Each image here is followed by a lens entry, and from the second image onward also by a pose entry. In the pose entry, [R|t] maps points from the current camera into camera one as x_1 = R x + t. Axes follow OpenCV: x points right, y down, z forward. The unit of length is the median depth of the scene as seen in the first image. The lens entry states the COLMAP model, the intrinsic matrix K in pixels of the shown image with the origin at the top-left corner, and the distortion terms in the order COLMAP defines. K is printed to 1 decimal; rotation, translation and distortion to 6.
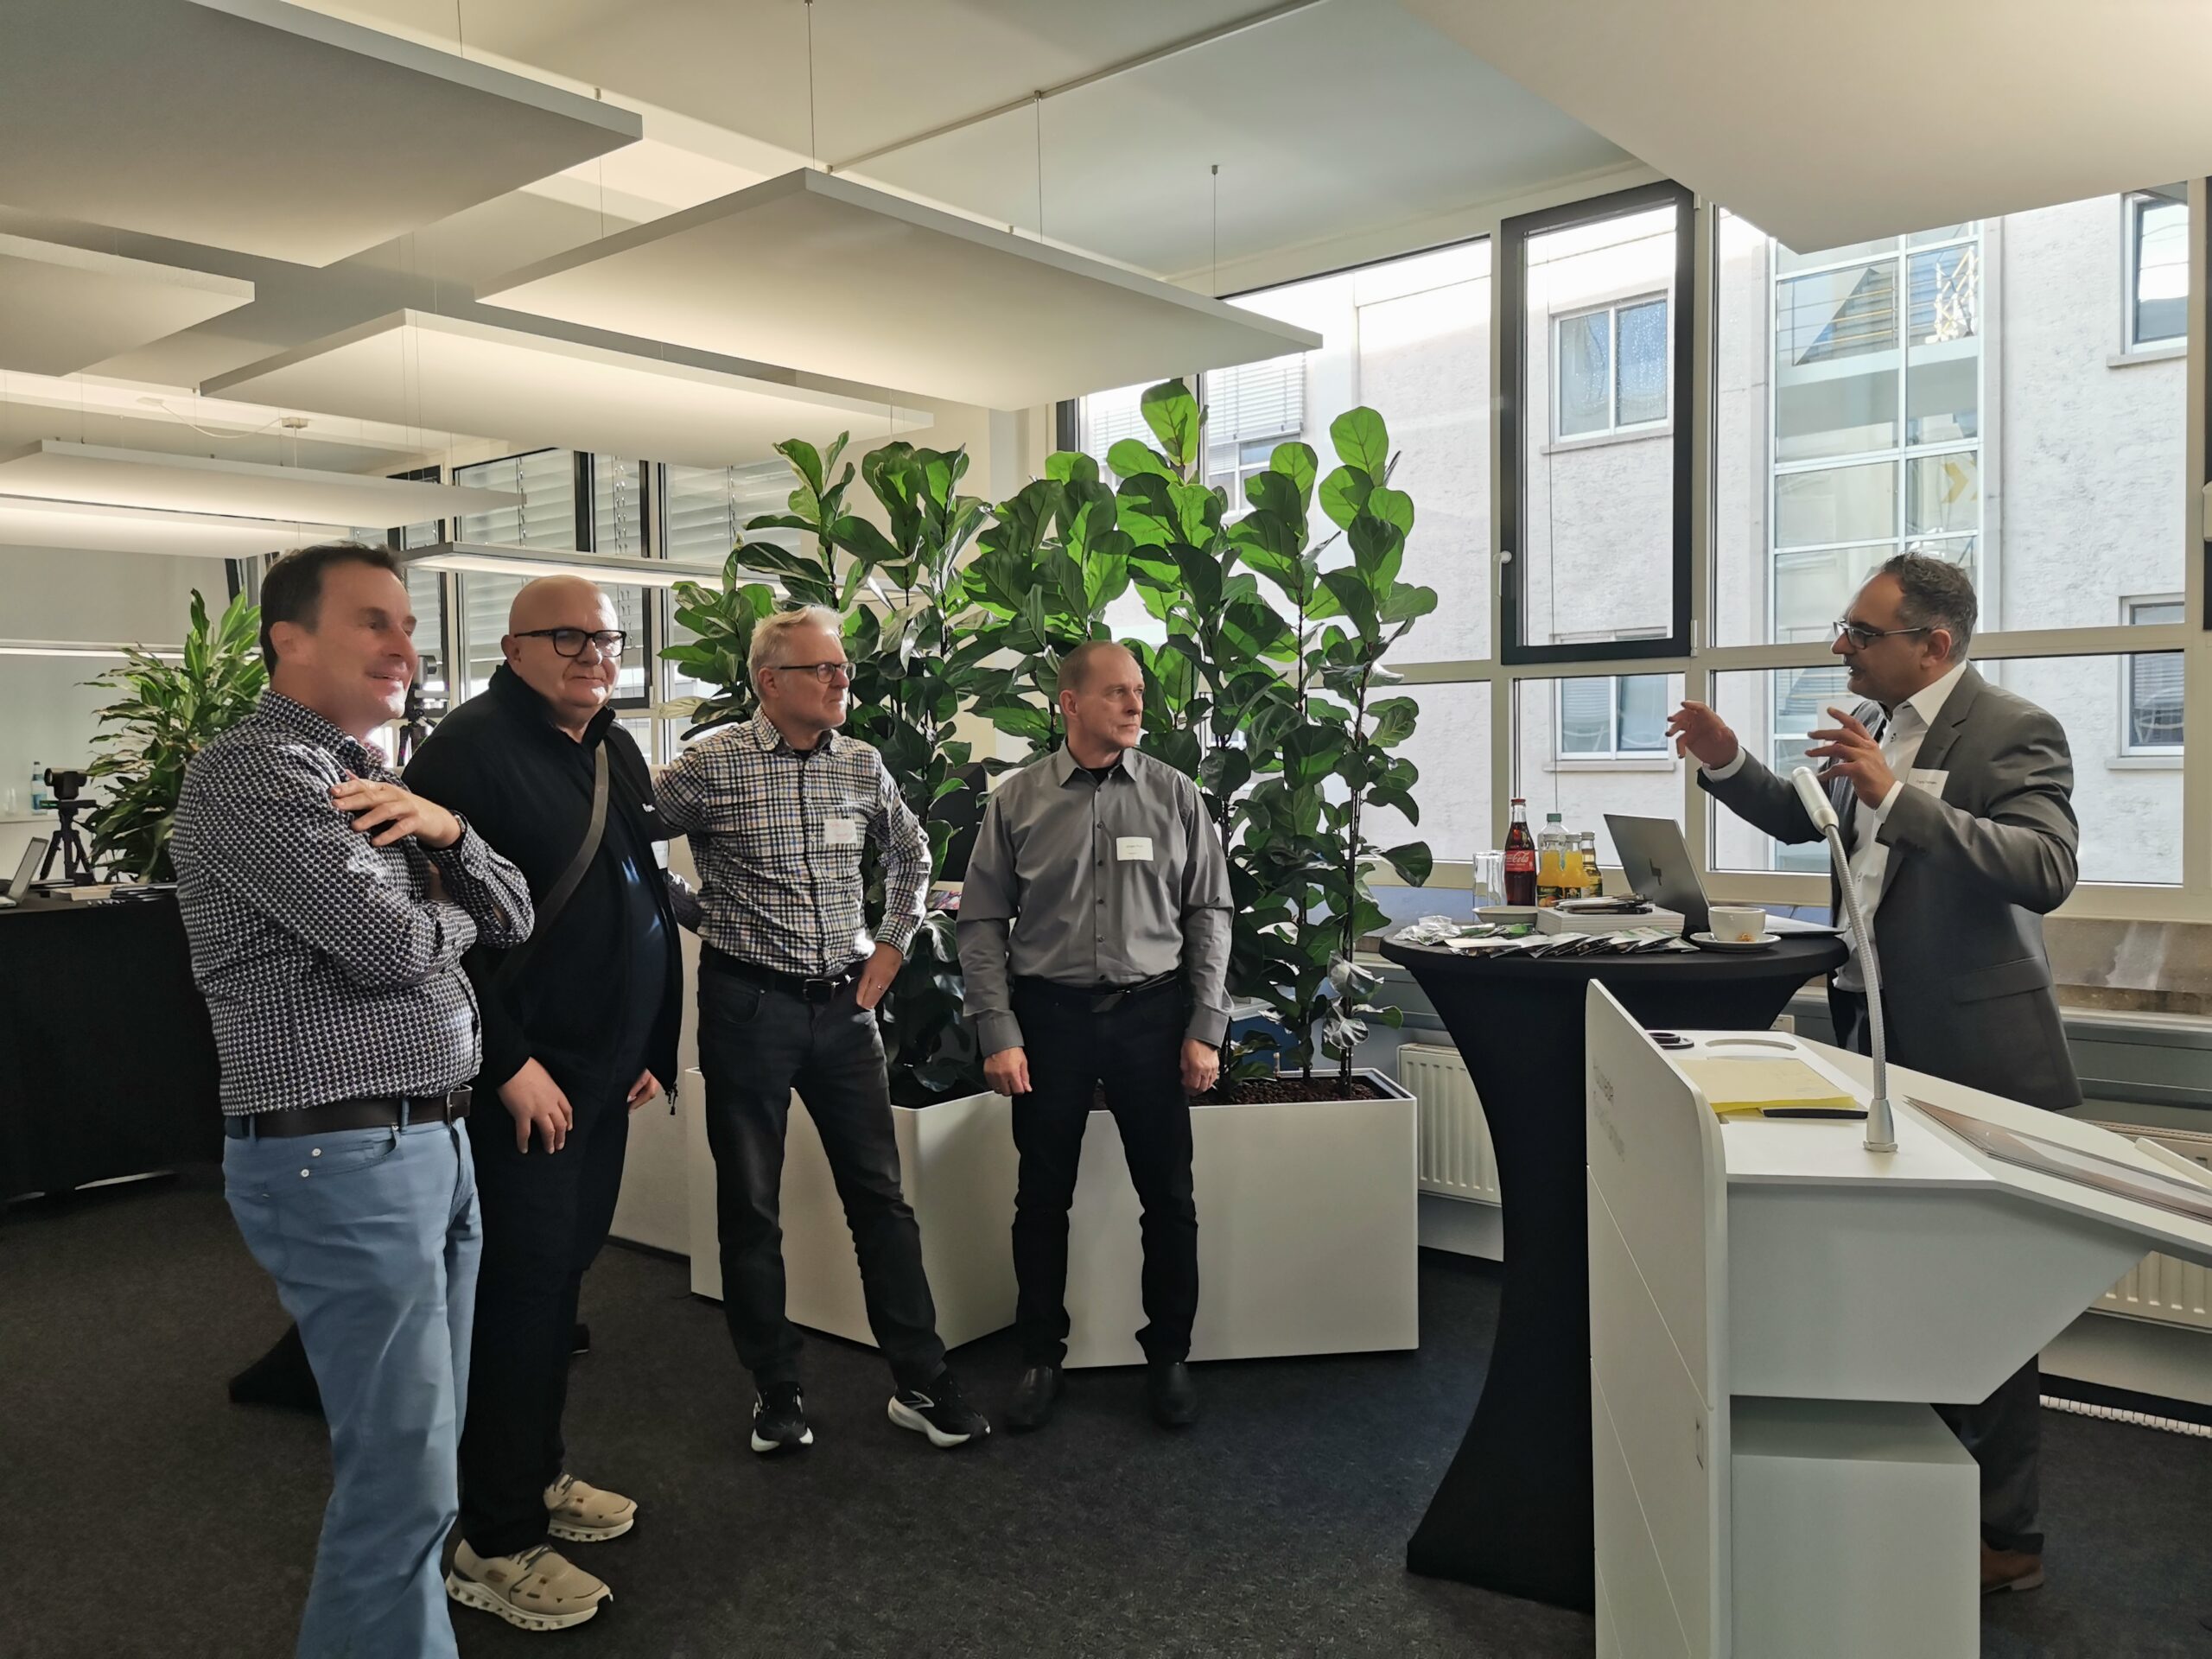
lens RADIAL K [[1720.3, 0, 1106.0], [0, 1720.3, 829.5], [0, 0, 1]] dist [0.003765, -0.000291]
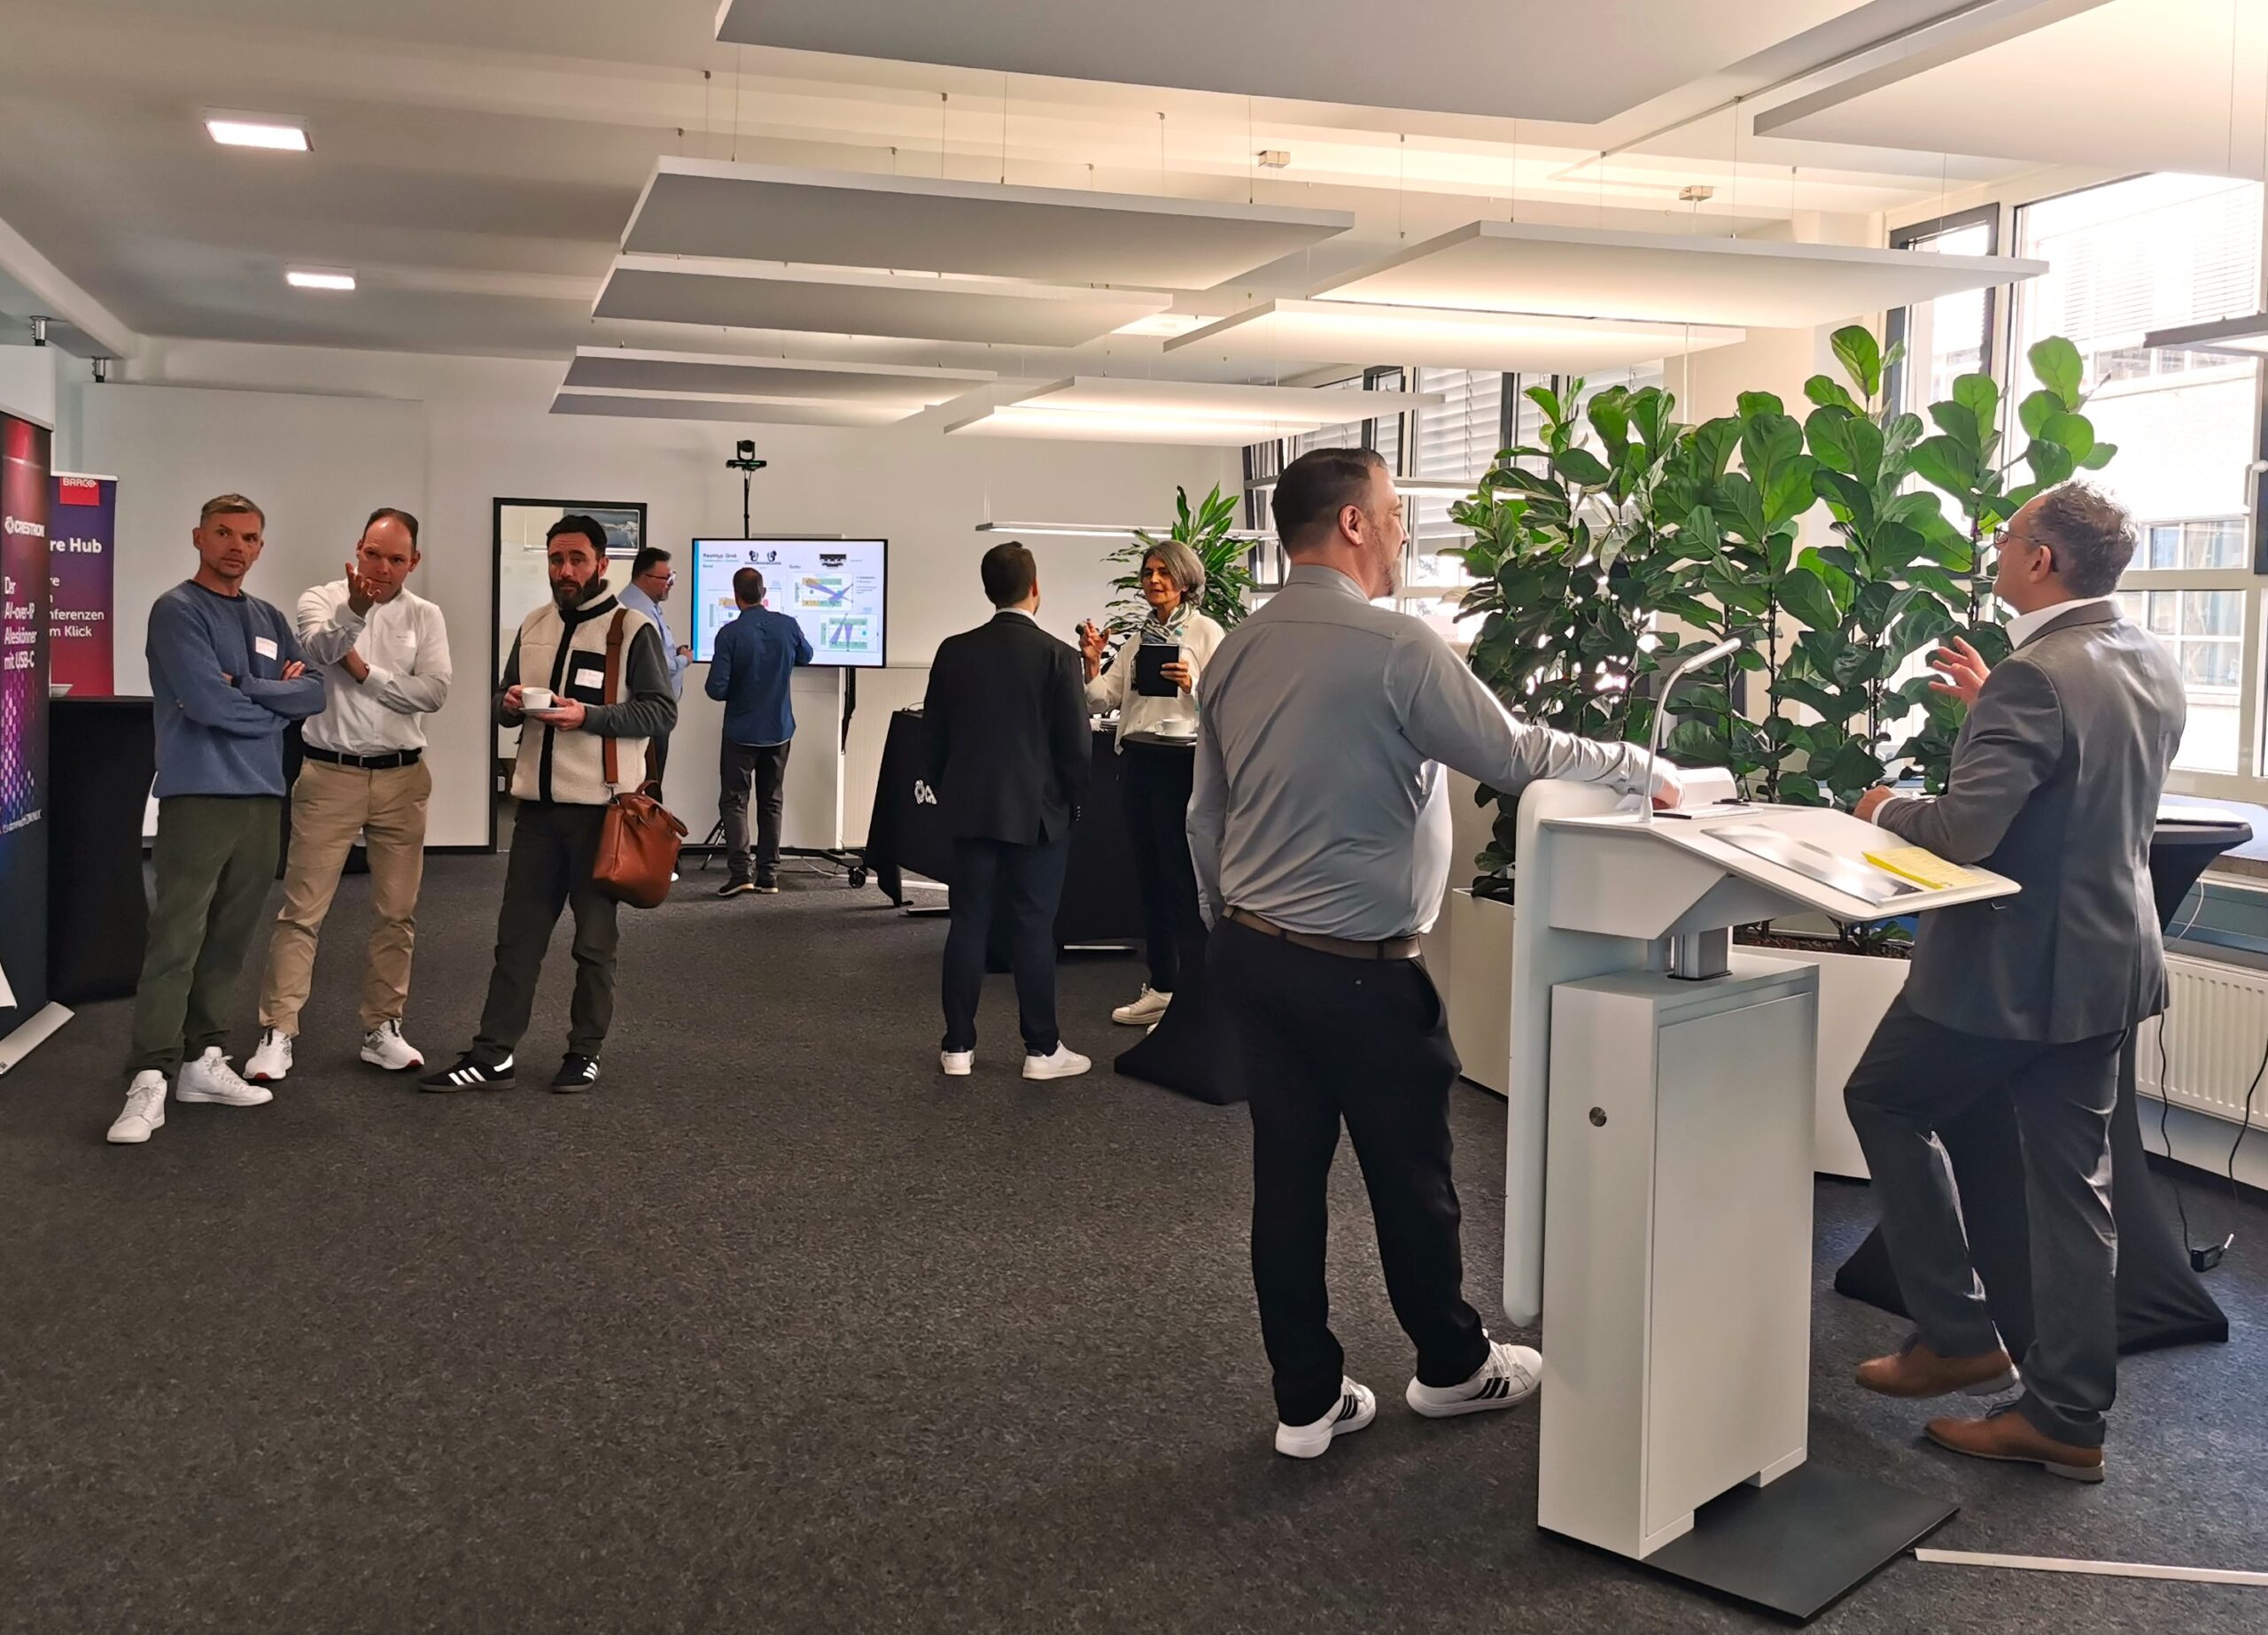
lens RADIAL K [[2952.7, 0, 1134.0], [0, 2952.7, 817.5], [0, 0, 1]] dist [0.006335, 0.538224]
pose [[0.822524, 0.072855, -0.564045, 0.786587], [-0.063304, 0.997326, 0.036507, 0.027012], [0.565197, 0.005678, 0.824937, -0.915727]]
